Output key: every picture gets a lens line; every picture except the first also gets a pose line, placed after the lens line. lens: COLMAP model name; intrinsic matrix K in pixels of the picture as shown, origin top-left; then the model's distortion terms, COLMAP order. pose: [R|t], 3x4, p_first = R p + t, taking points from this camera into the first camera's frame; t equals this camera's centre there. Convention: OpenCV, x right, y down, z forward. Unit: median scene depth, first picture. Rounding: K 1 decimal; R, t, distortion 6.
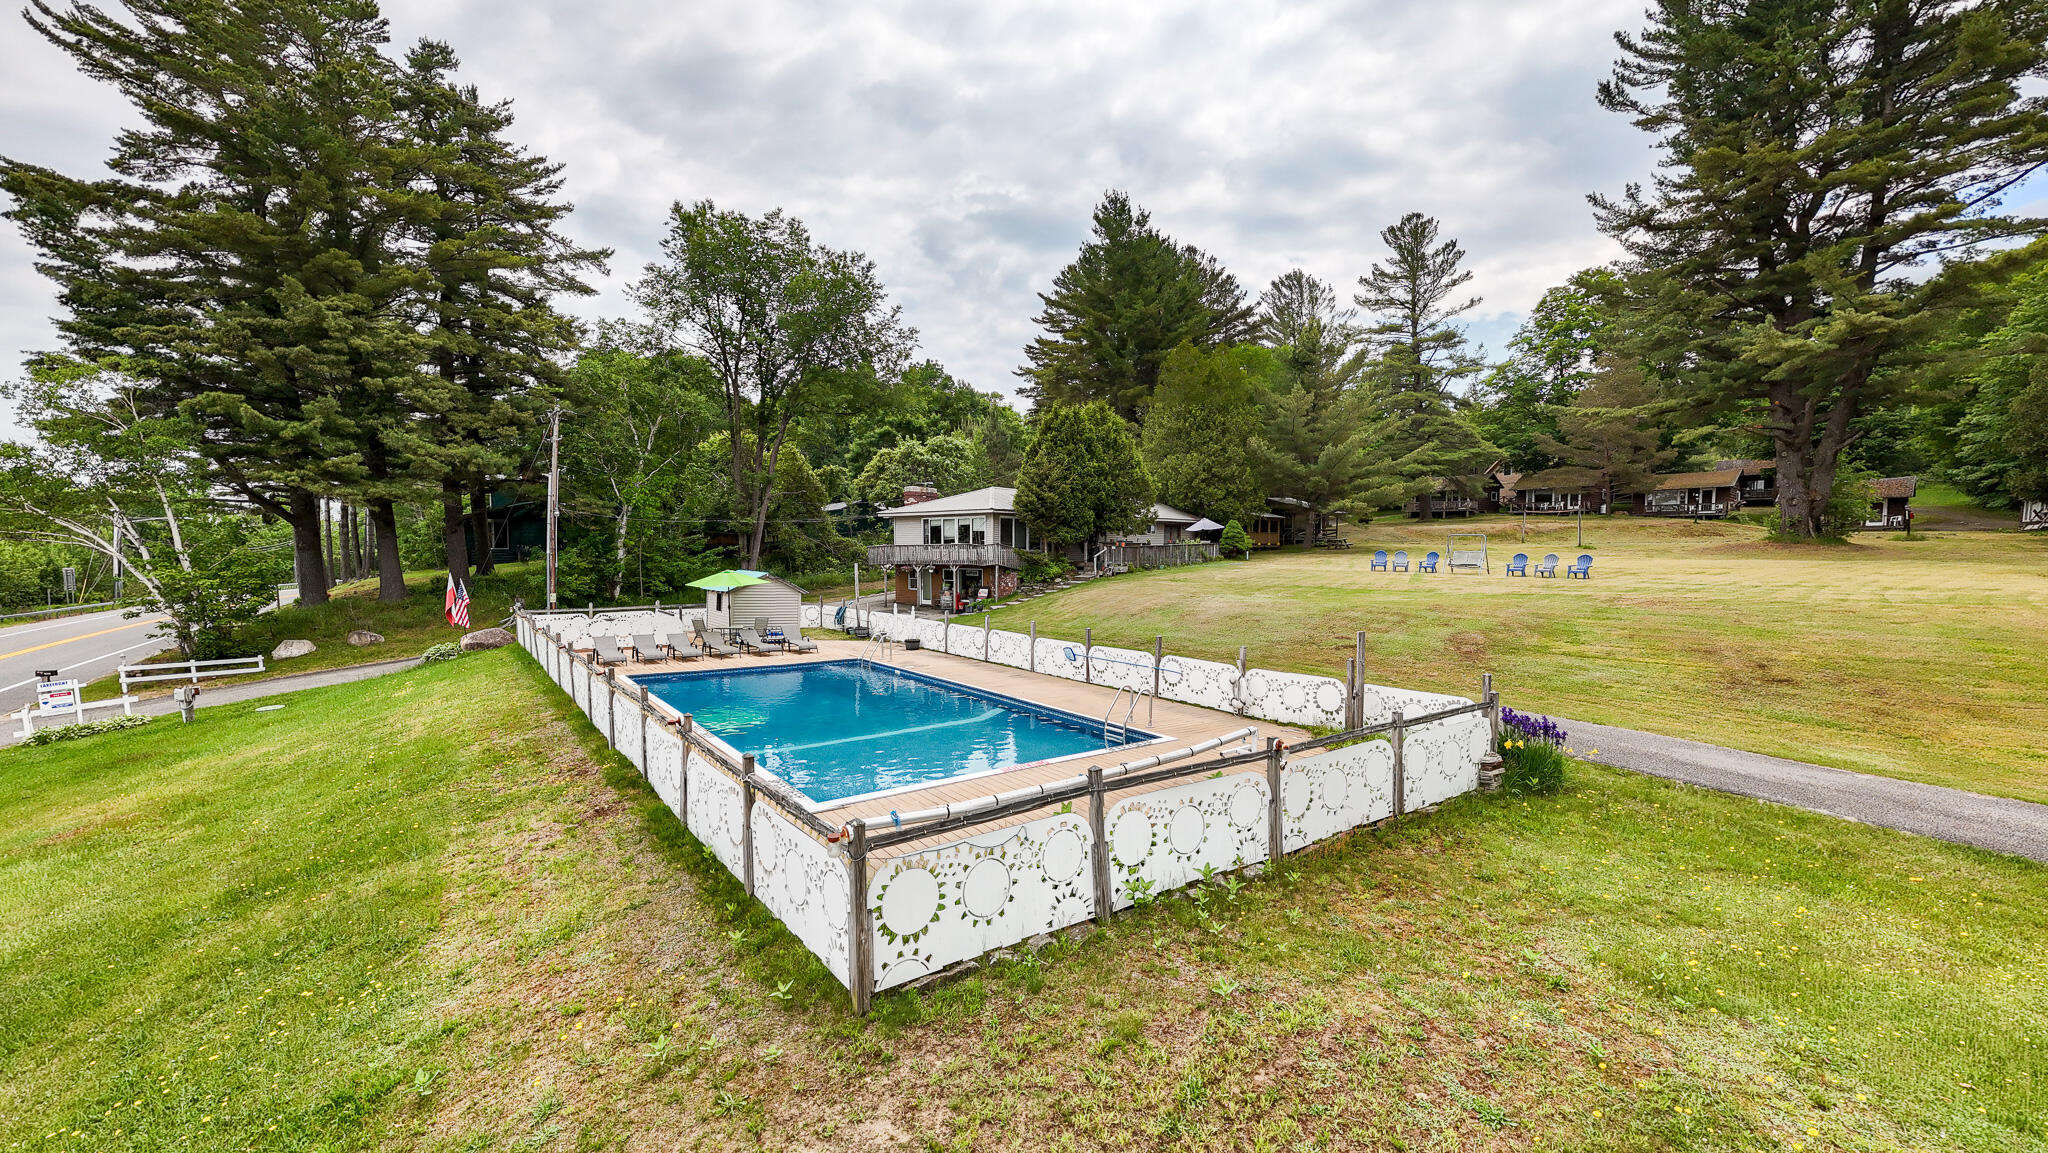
lens RADIAL K [[821.3, 0, 1024.0], [0, 821.3, 576.5], [0, 0, 1]] dist [0.018086, 0.000134]
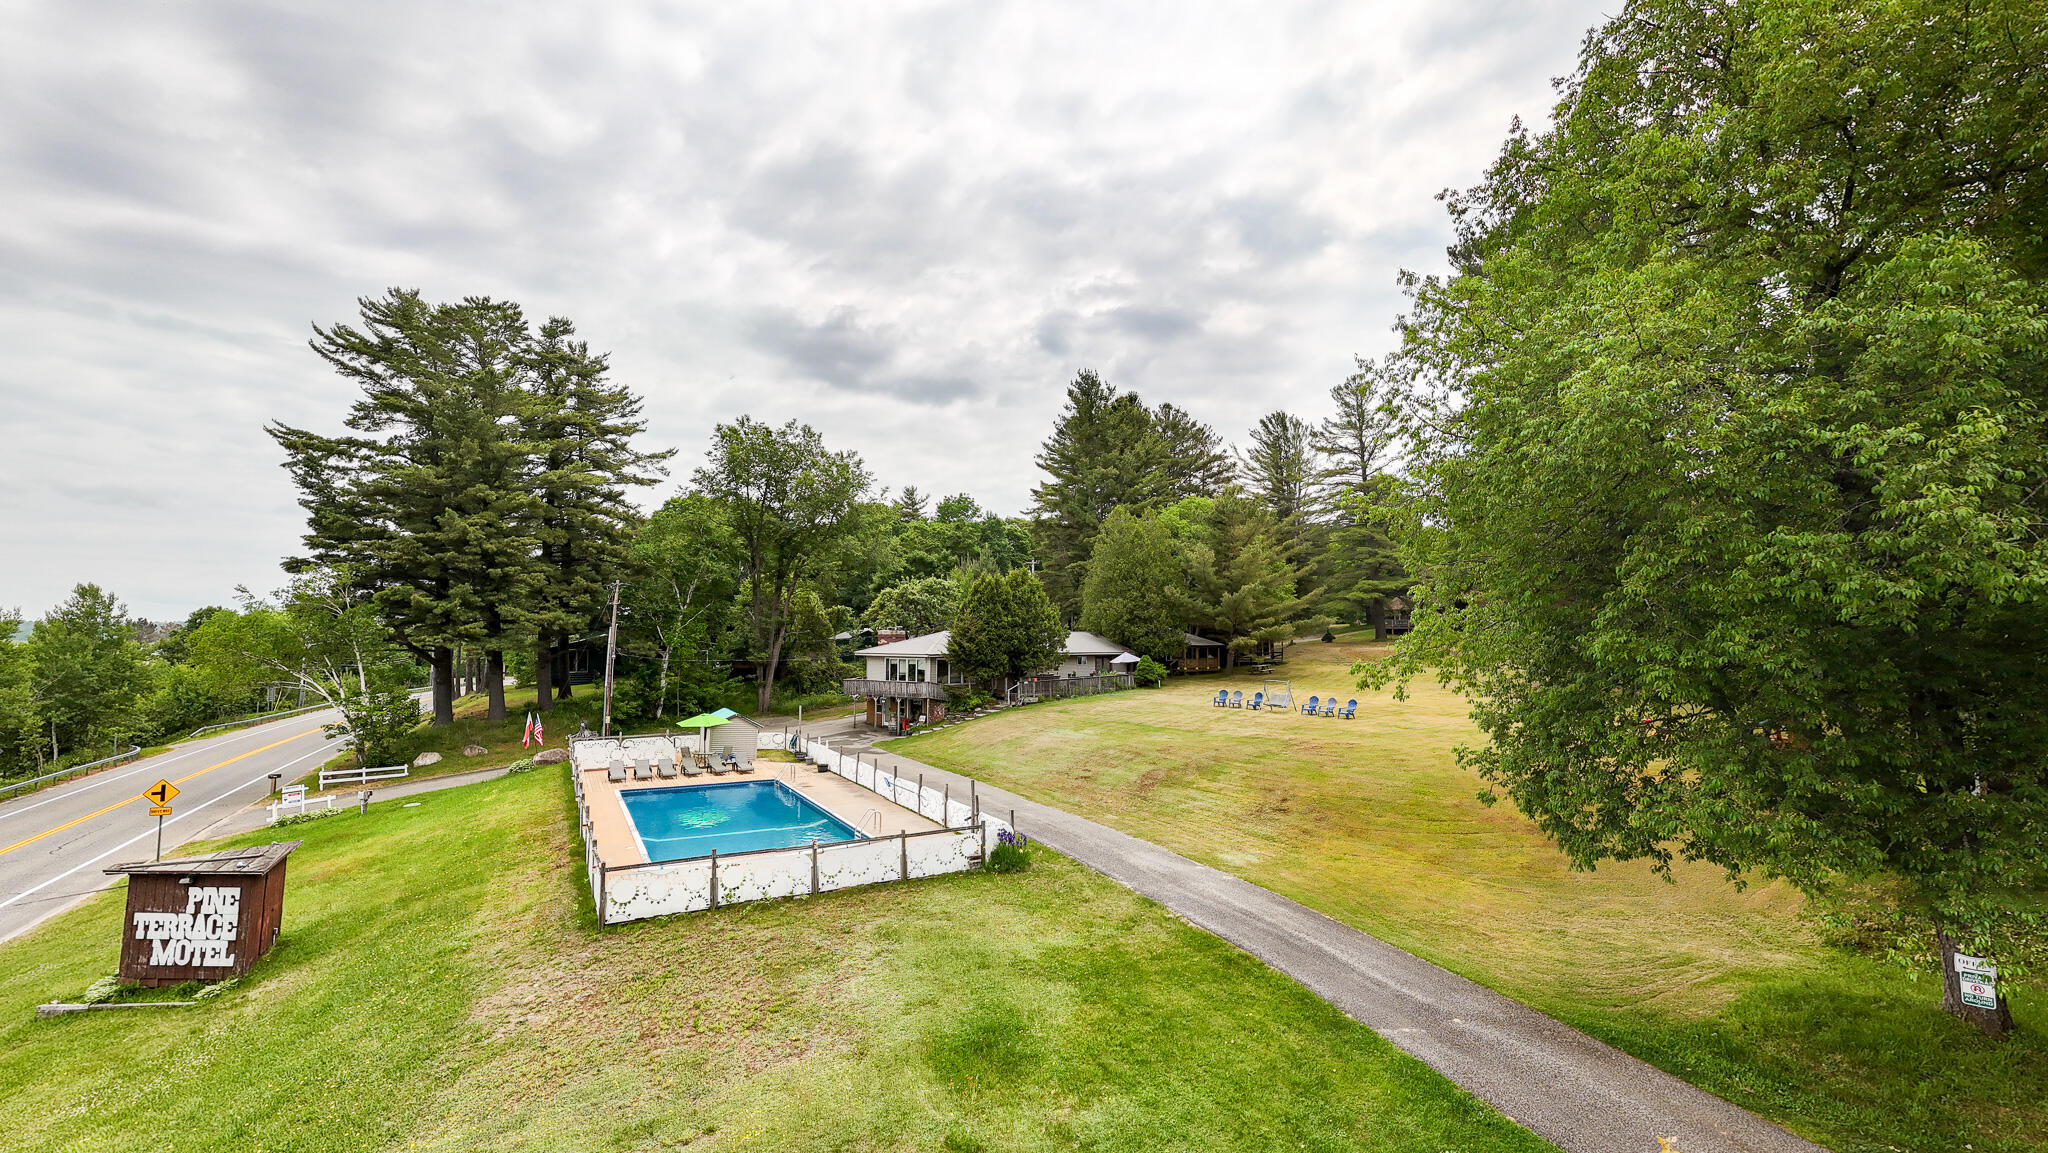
lens RADIAL K [[802.8, 0, 1024.0], [0, 802.8, 576.5], [0, 0, 1]] dist [0.018534, 0.000238]
pose [[0.996114, -0.004945, -0.087937, 0.240813], [-0.005085, 0.993529, -0.113464, -0.064287], [0.087929, 0.113470, 0.989643, -0.292217]]
